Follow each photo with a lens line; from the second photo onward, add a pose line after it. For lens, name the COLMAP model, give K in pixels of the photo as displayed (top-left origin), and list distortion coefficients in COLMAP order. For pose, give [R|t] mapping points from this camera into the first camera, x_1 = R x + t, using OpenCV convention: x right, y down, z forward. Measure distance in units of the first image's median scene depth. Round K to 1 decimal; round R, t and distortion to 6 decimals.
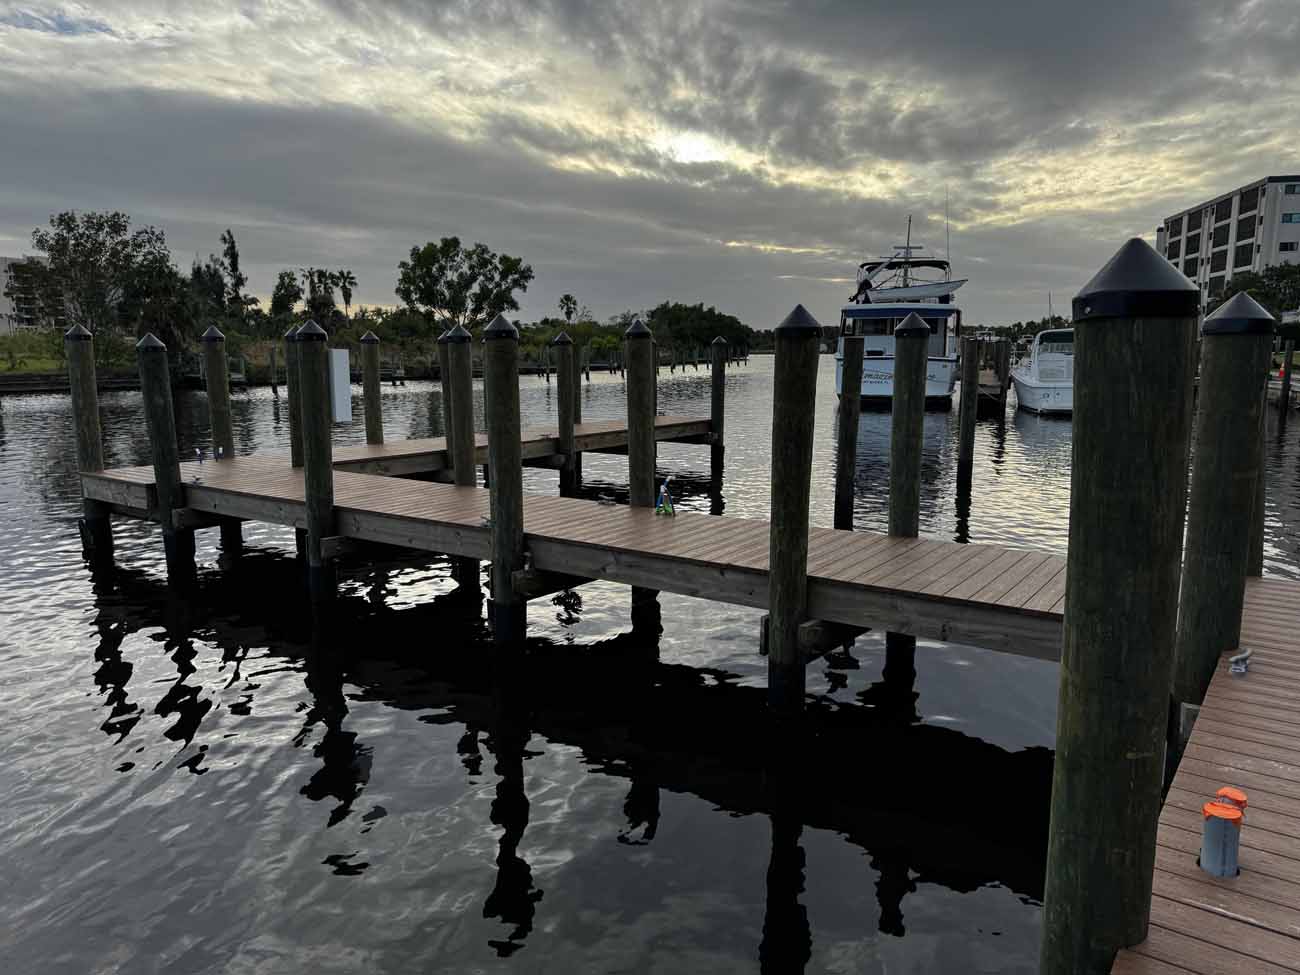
lens RADIAL K [[904.3, 0, 652.3], [0, 904.3, 503.6], [0, 0, 1]] dist [0.140630, -0.326556]
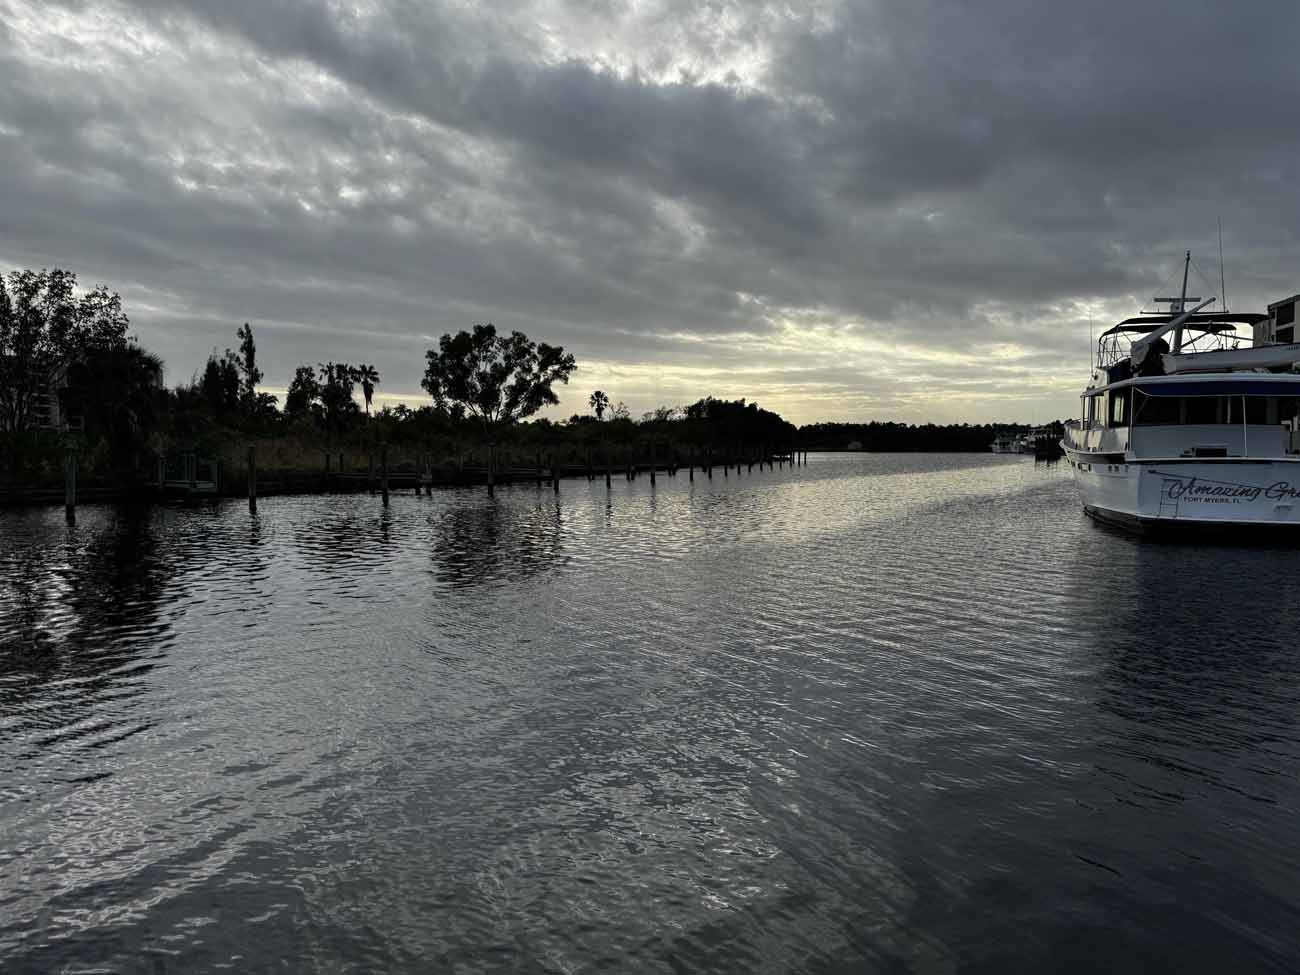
lens RADIAL K [[912.6, 0, 650.0], [0, 912.6, 487.5], [0, 0, 1]] dist [0.040505, -0.004521]
pose [[0.999783, -0.000382, -0.020846, -0.040426], [-0.002200, 0.992318, -0.123696, -0.022888], [0.020733, 0.123715, 0.992101, 0.135825]]
